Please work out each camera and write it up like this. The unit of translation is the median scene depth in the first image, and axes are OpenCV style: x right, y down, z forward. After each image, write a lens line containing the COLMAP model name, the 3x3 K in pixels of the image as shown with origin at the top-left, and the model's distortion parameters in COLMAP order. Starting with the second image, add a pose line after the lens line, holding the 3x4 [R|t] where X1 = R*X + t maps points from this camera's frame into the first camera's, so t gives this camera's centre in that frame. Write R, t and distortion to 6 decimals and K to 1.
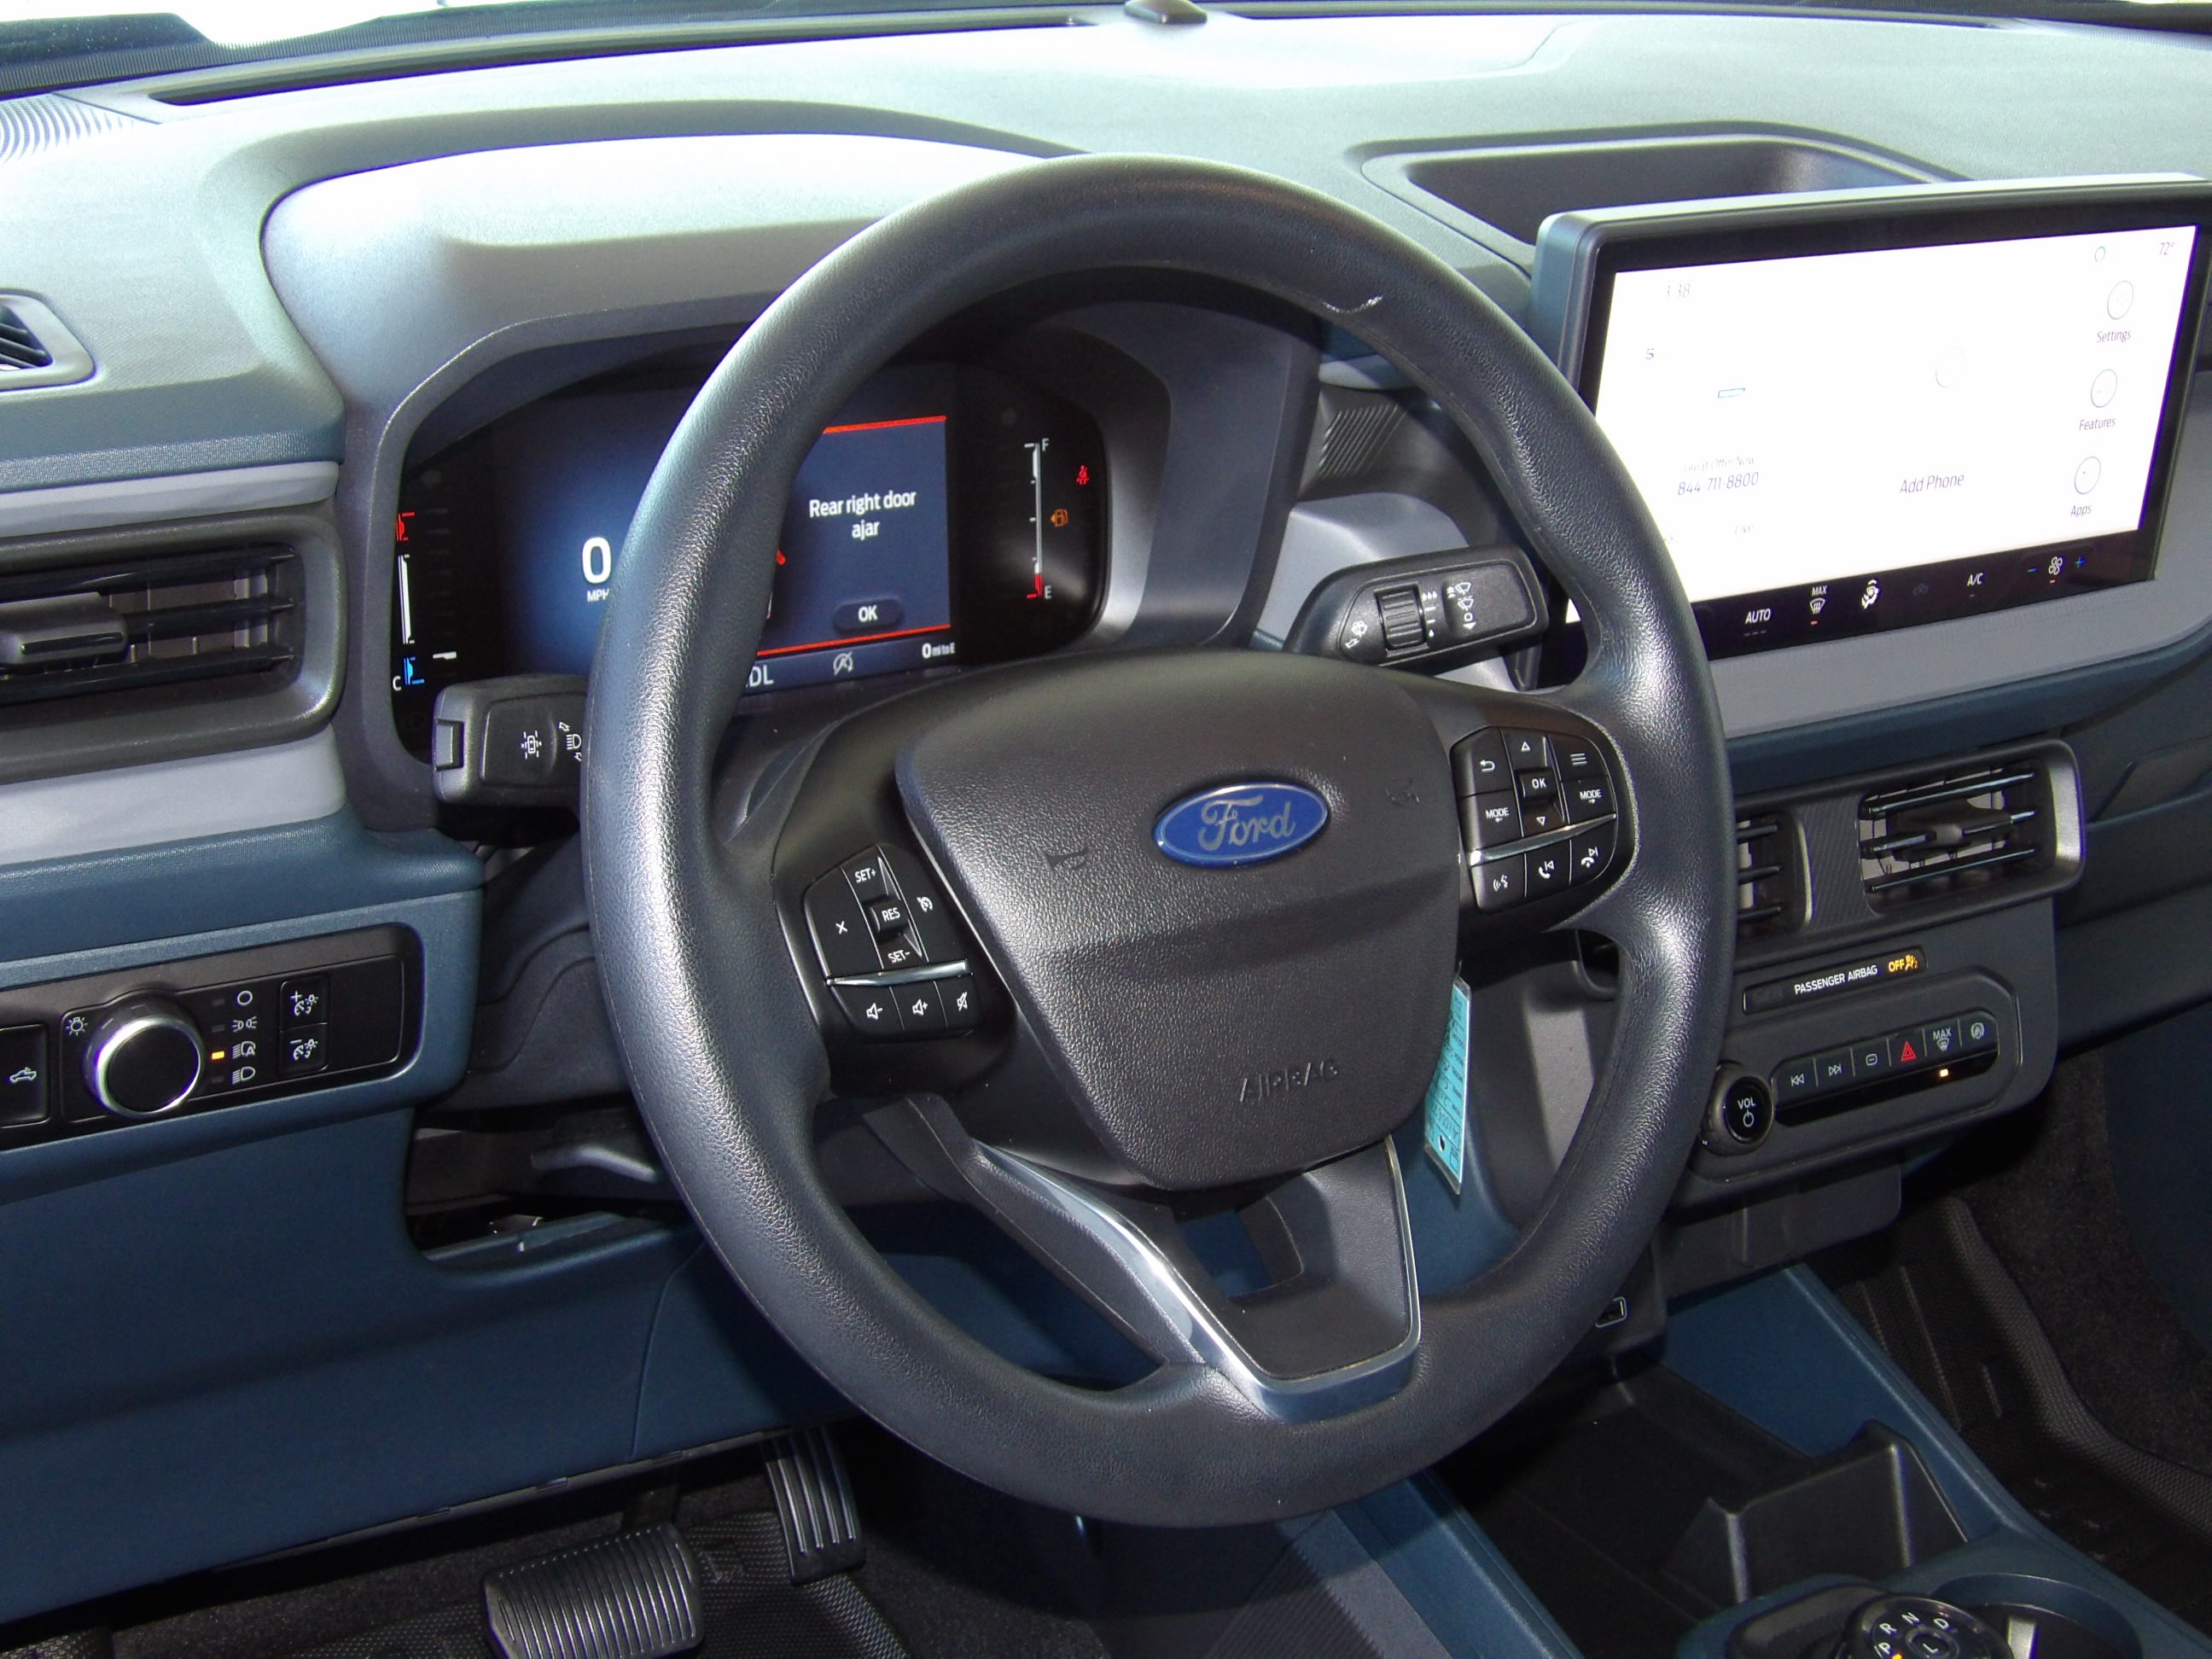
lens RADIAL K [[3461.4, 0, 1101.7], [0, 3461.4, 831.0], [0, 0, 1]] dist [-0.001493, 0.000000]
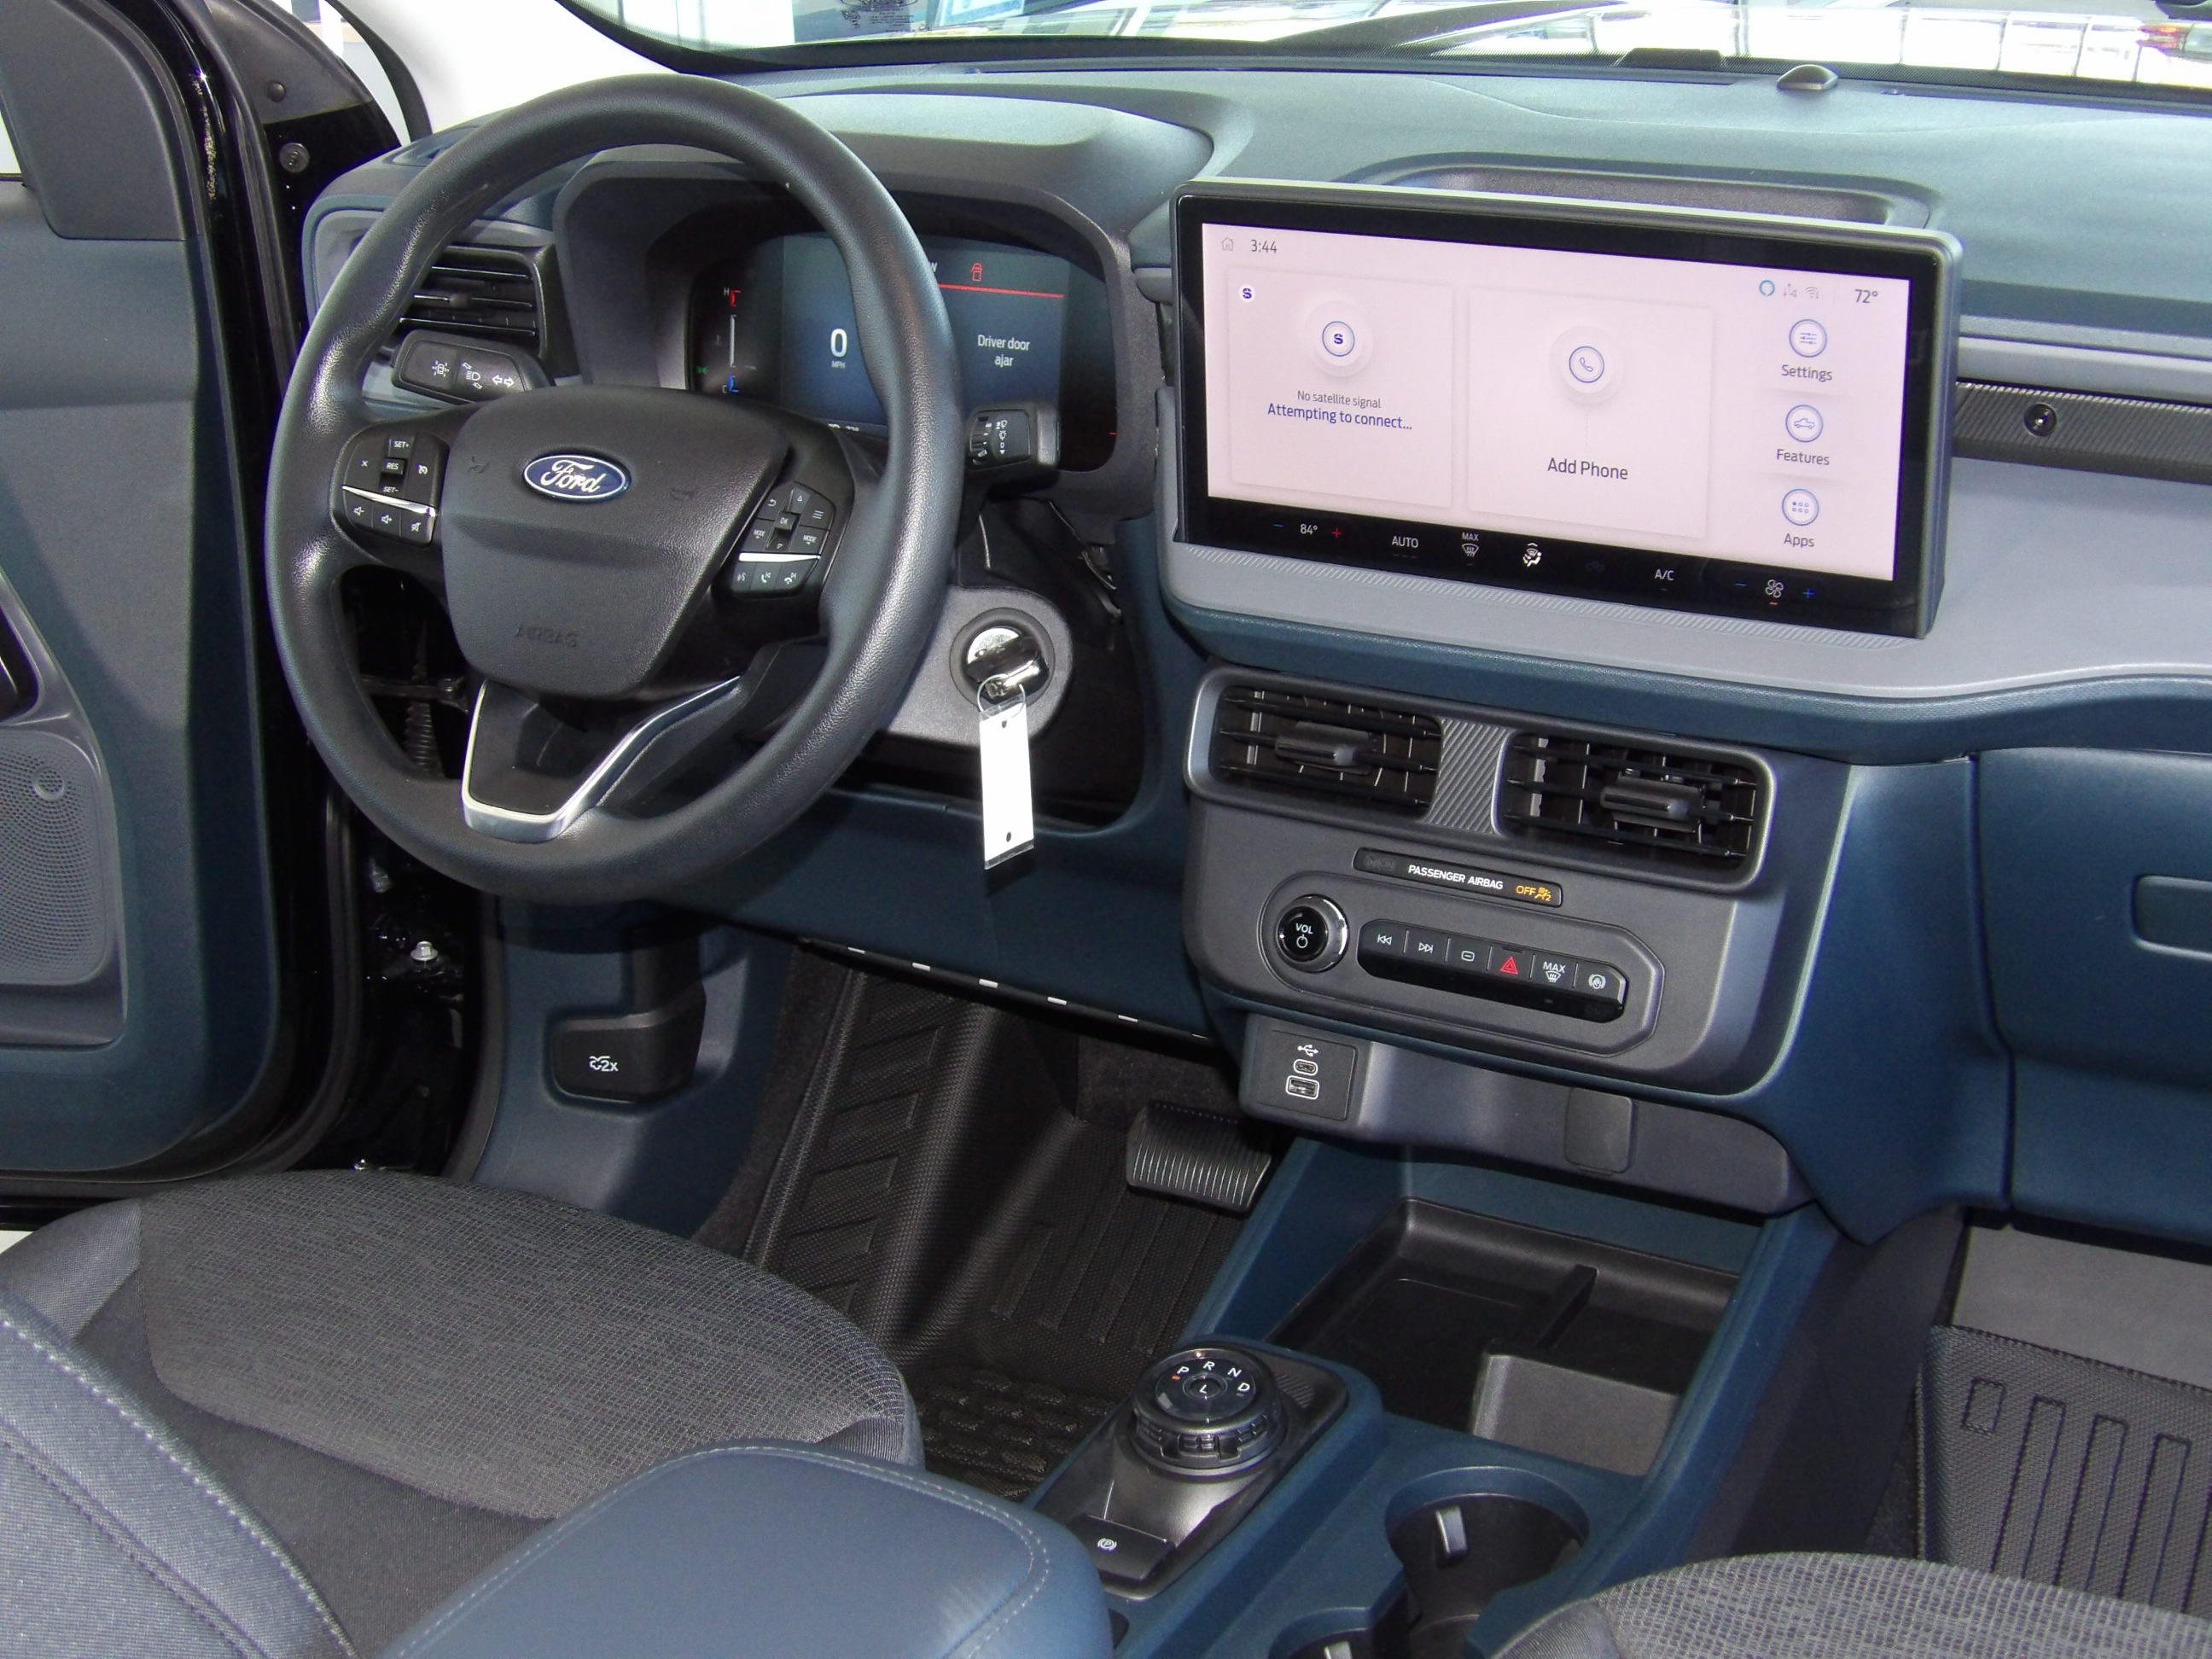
lens RADIAL K [[3021.1, 0, 1113.0], [0, 3021.1, 831.6], [0, 0, 1]] dist [-0.060410, 0.000000]
pose [[0.403255, 0.251773, -0.879770, 1.191761], [-0.273089, 0.950707, 0.146900, -0.100756], [0.873389, 0.181017, 0.452134, 0.496083]]
